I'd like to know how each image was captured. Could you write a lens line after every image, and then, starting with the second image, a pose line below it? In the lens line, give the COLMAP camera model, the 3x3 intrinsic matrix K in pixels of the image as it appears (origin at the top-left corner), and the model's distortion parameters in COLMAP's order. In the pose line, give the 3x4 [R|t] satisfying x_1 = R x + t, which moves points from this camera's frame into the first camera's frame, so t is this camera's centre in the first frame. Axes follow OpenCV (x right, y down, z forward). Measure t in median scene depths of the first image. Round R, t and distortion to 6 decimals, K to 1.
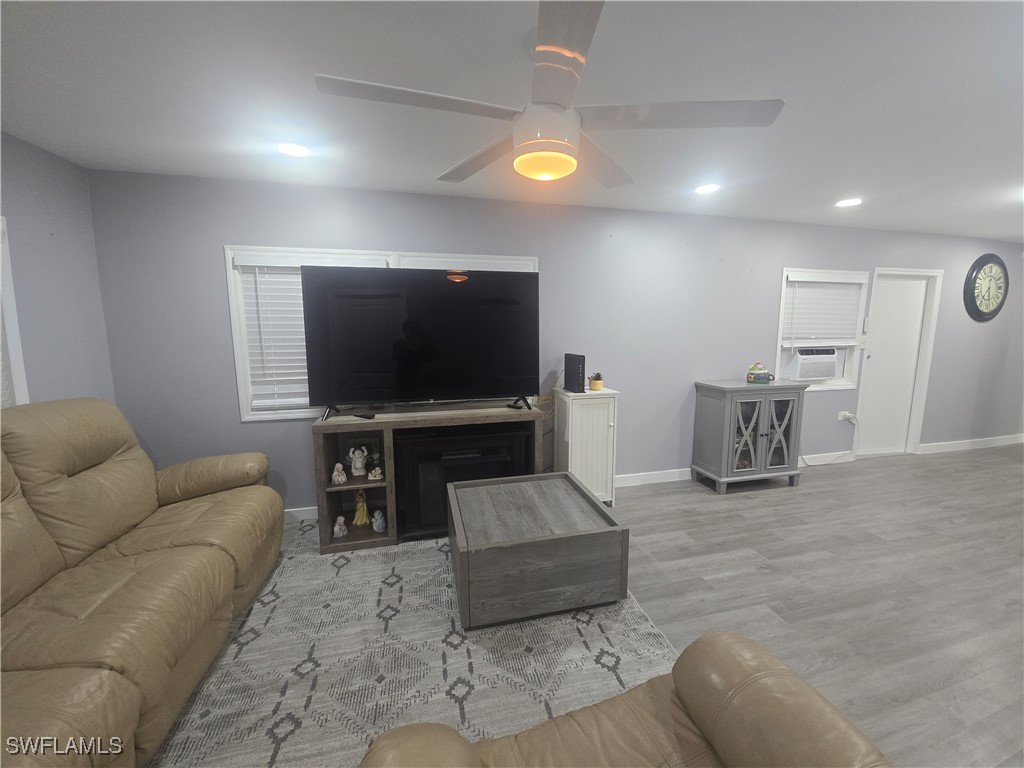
lens RADIAL K [[415.6, 0, 526.1], [0, 415.6, 375.2], [0, 0, 1]] dist [0.001118, -0.000954]
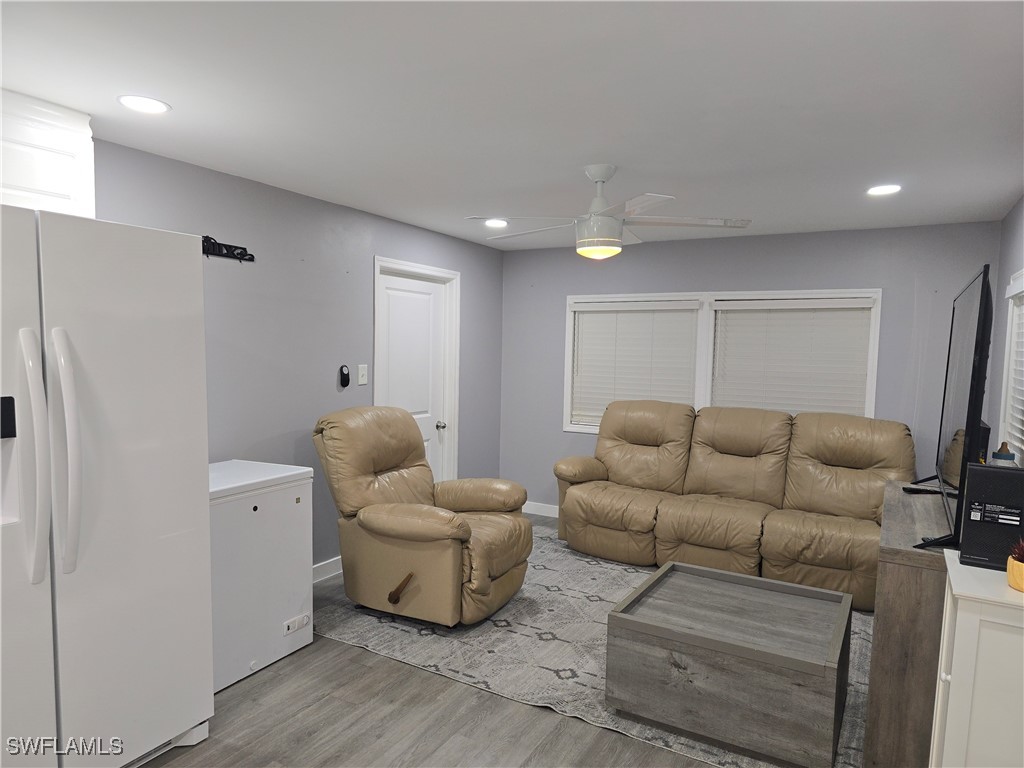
lens RADIAL K [[680.6, 0, 517.6], [0, 680.6, 374.1], [0, 0, 1]] dist [0.063214, -0.056369]
pose [[-0.686689, 0.018689, -0.726711, 1.148714], [-0.111813, 0.985058, 0.130987, -0.216502], [0.718301, 0.171203, -0.674339, 1.457315]]
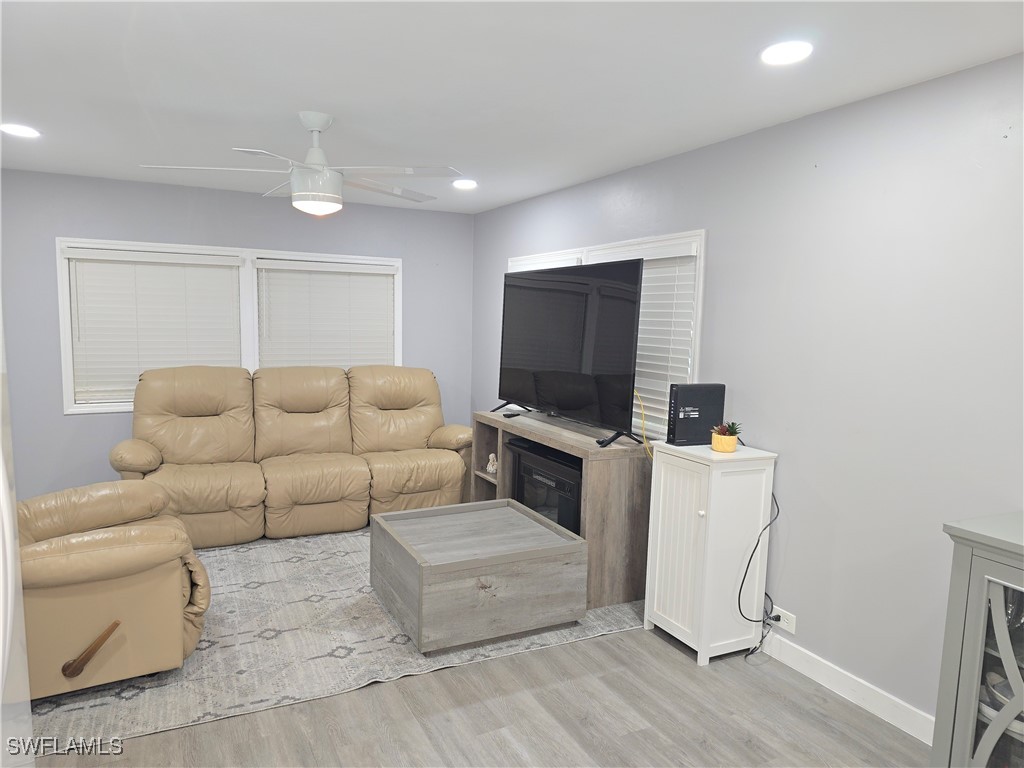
lens RADIAL K [[680.6, 0, 507.3], [0, 680.6, 364.7], [0, 0, 1]] dist [0.063214, -0.056369]
pose [[0.217310, 0.076953, -0.973065, 1.391446], [-0.144430, 0.988449, 0.045915, -0.112592], [0.965358, 0.130562, 0.225914, 0.680135]]
